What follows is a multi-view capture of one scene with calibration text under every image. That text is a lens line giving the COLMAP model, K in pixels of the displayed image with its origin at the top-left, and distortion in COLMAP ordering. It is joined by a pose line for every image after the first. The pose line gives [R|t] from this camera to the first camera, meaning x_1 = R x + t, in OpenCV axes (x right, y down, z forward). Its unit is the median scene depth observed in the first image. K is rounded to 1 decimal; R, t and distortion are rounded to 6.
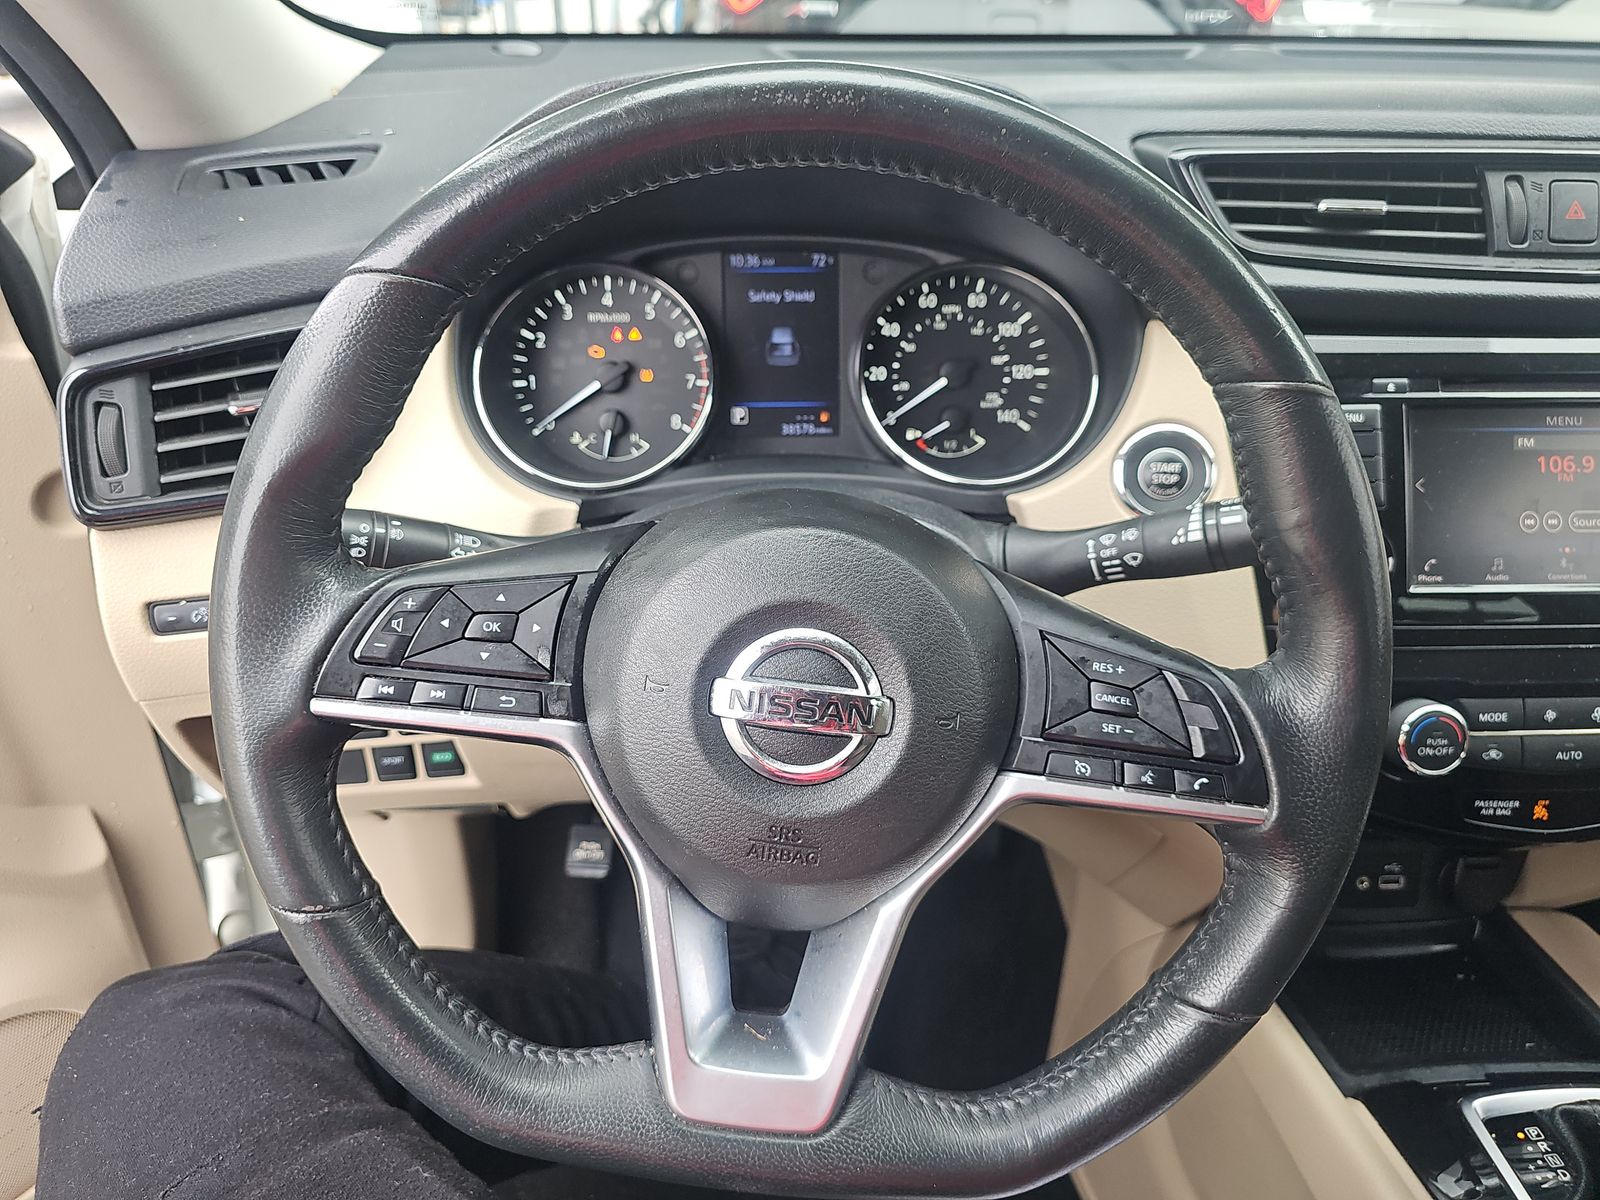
lens RADIAL K [[1019.8, 0, 789.7], [0, 1019.8, 593.1], [0, 0, 1]] dist [0.021501, -0.039226]
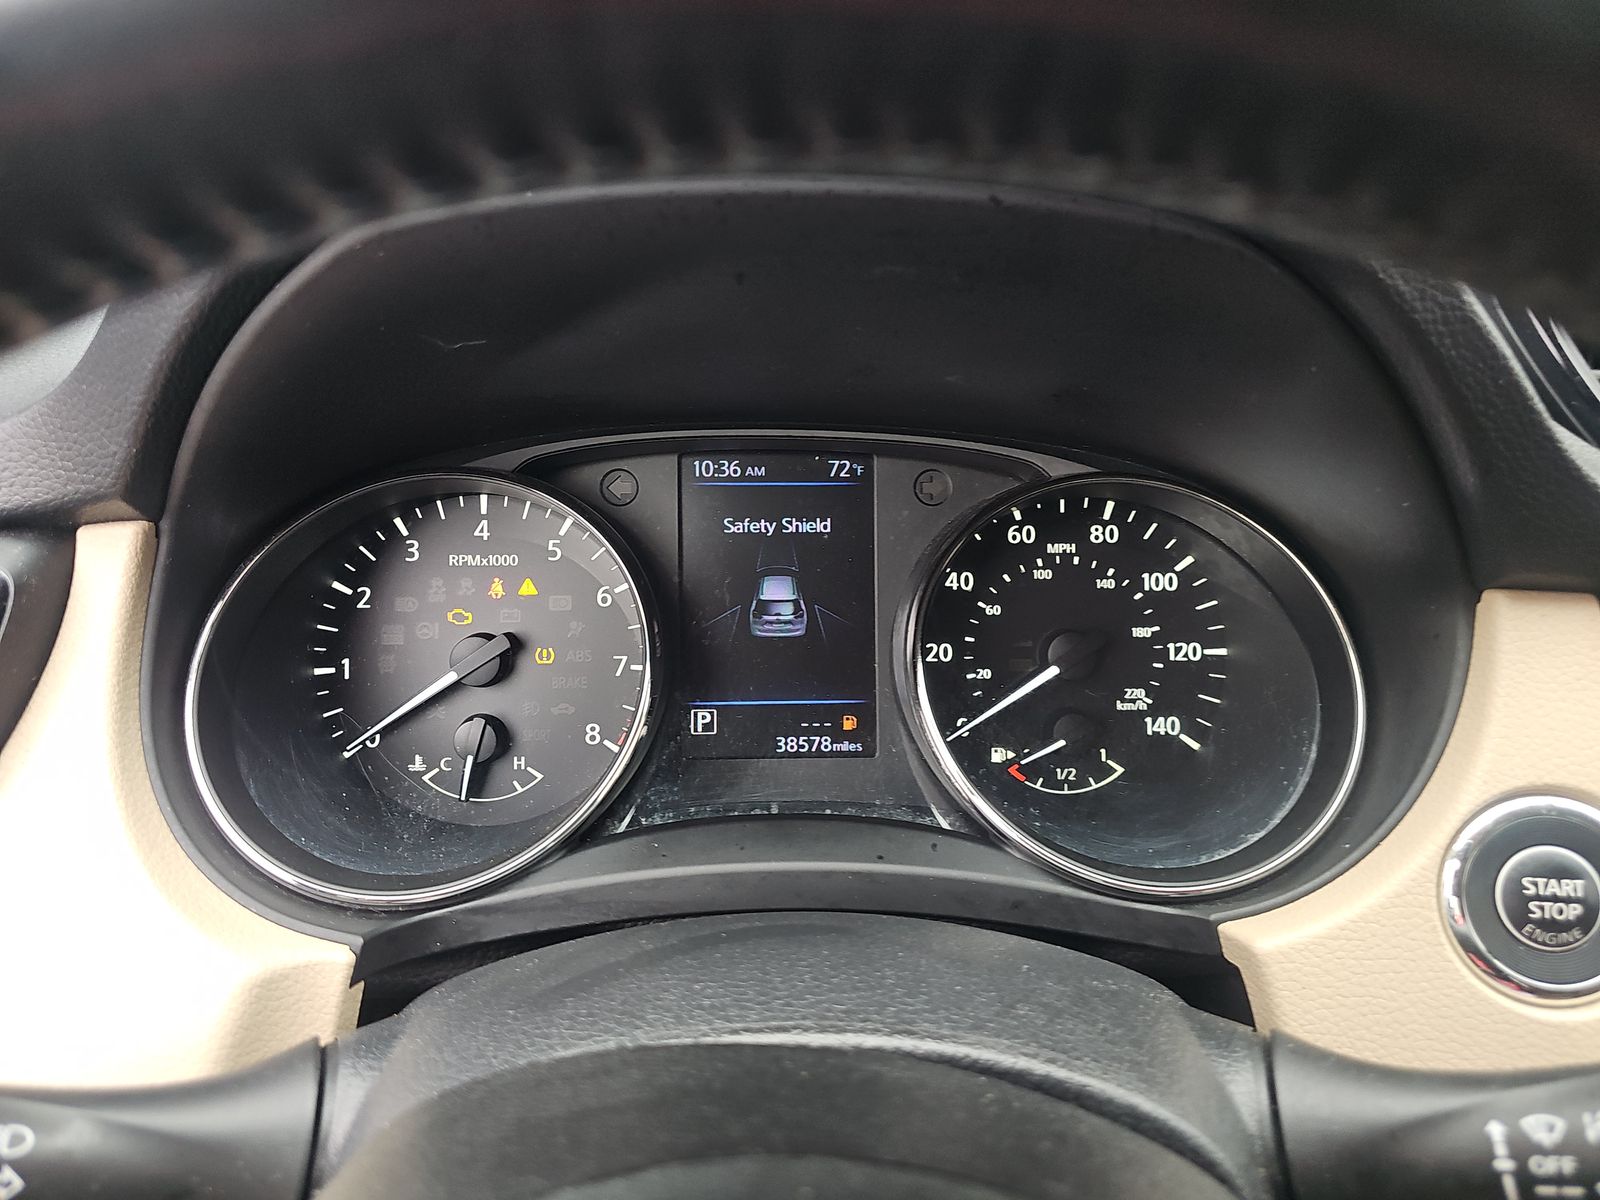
lens RADIAL K [[1019.8, 0, 789.7], [0, 1019.8, 593.1], [0, 0, 1]] dist [0.021501, -0.039226]
pose [[0.999971, 0.006669, -0.003557, 0.001725], [-0.007191, 0.984358, -0.176036, -0.148510], [0.002327, 0.176056, 0.984377, 0.424440]]
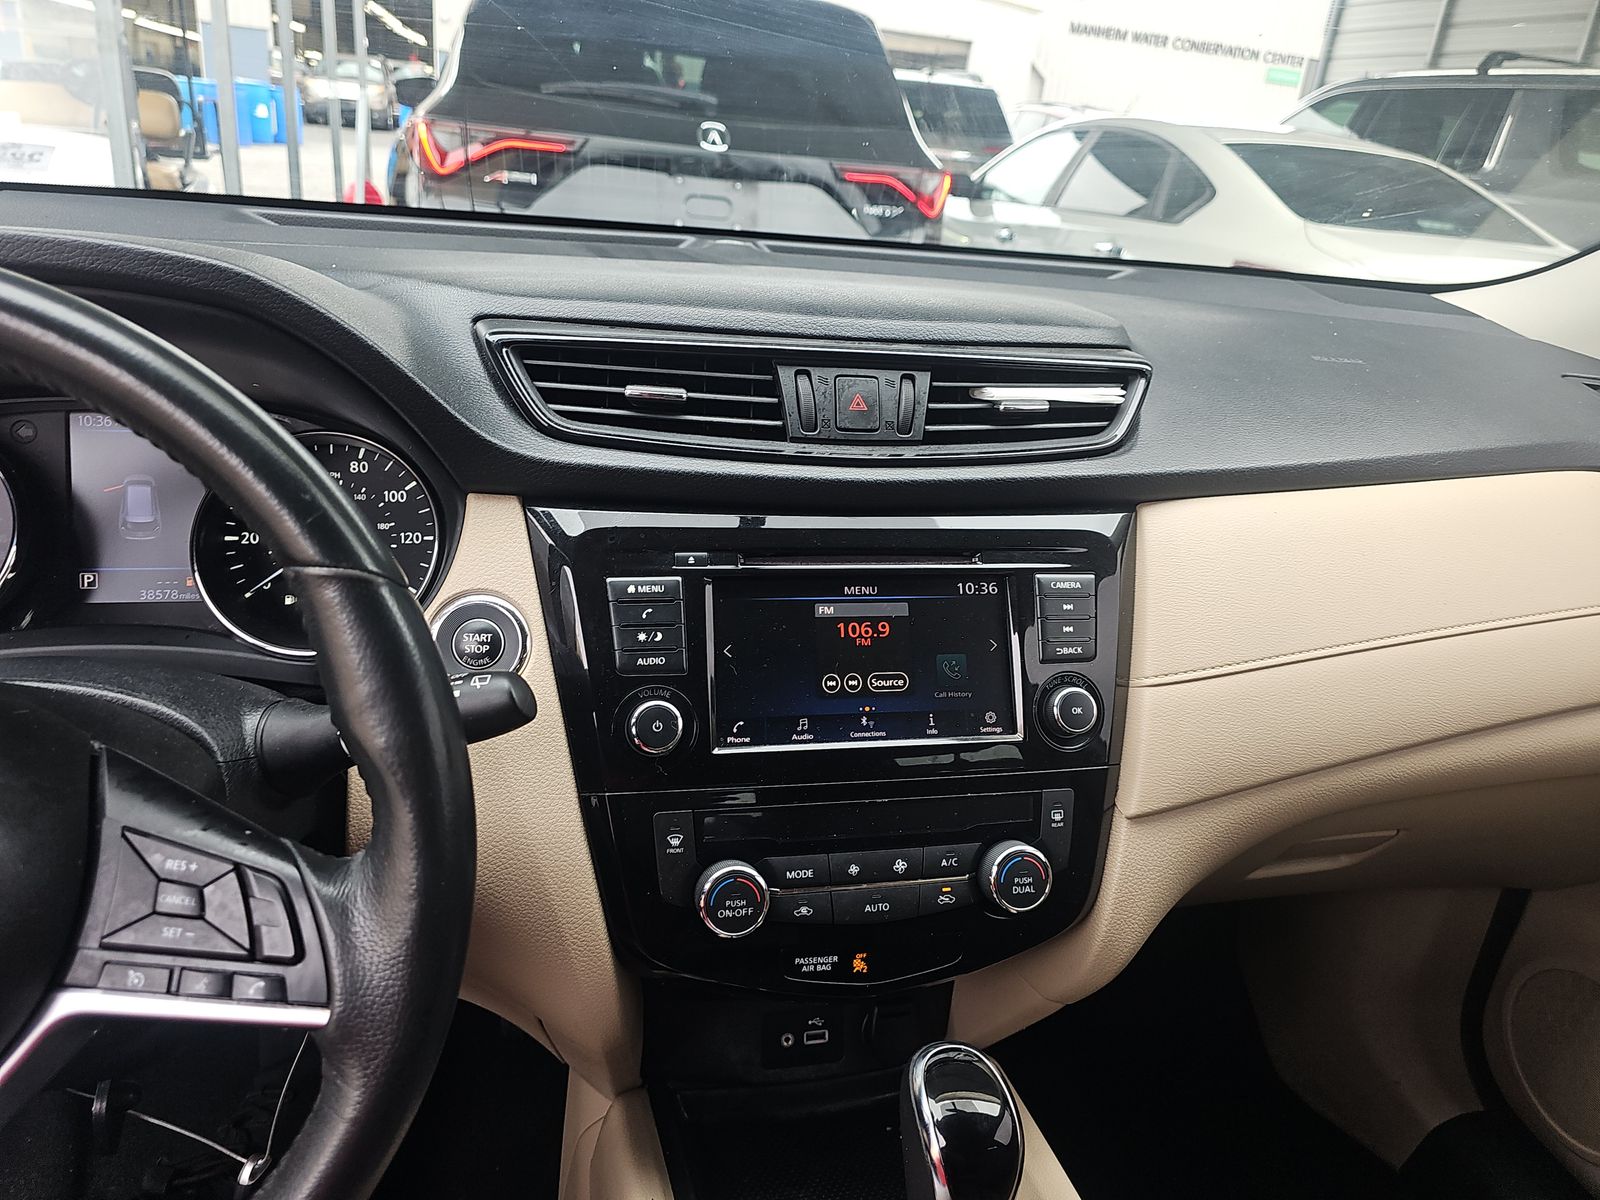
lens RADIAL K [[1013.2, 0, 800.0], [0, 1013.2, 600.0], [0, 0, 1]] dist [0.034719, -0.058497]
pose [[0.977951, -0.003720, 0.208802, 0.402593], [0.031464, 0.991053, -0.129707, -0.017045], [-0.206451, 0.133417, 0.969318, -0.029863]]
